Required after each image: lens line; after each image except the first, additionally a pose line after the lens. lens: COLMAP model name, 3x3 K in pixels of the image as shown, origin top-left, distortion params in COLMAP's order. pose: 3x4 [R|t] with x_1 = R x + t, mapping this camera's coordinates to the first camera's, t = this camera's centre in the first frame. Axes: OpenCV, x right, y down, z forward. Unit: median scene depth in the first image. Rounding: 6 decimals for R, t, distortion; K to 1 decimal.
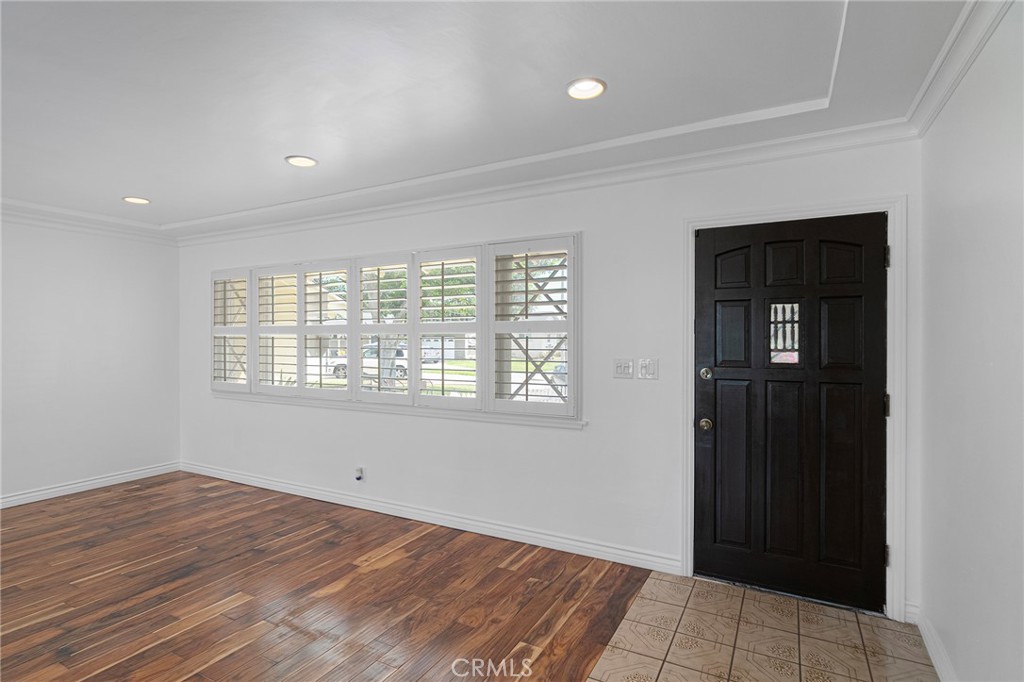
lens RADIAL K [[518.4, 0, 500.8], [0, 518.4, 342.8], [0, 0, 1]] dist [0.004330, -0.000003]
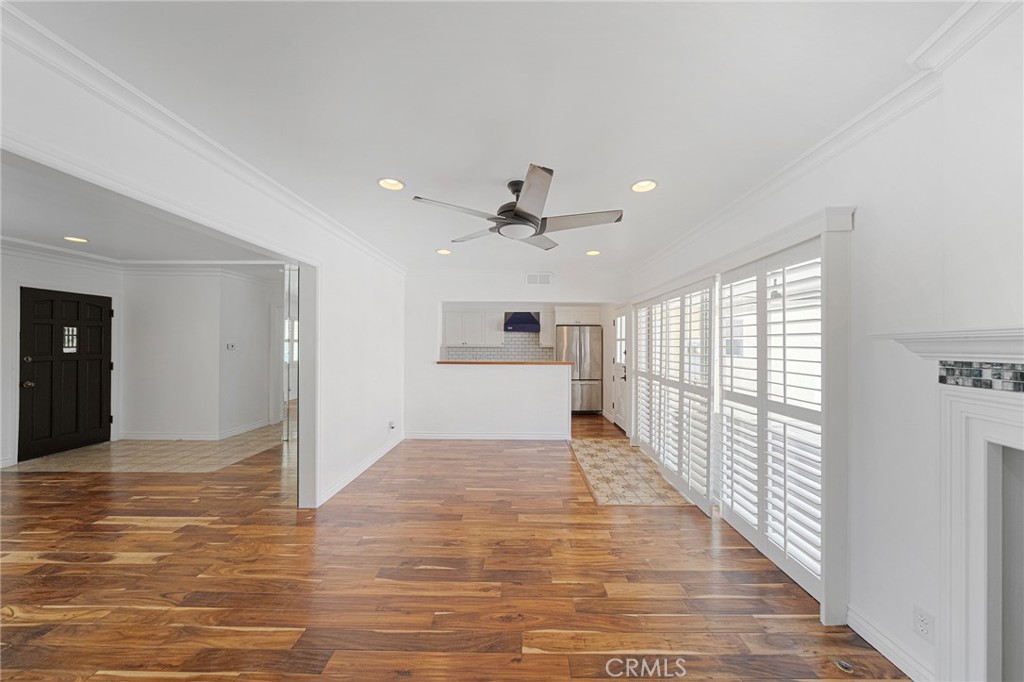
lens RADIAL K [[350.8, 0, 515.8], [0, 350.8, 342.8], [0, 0, 1]] dist [-0.000217, 0.000038]
pose [[-0.472522, 0.004377, 0.881308, -1.685852], [0.000591, 0.999989, -0.004649, 0.003343], [-0.881319, -0.001676, -0.472519, -0.028163]]
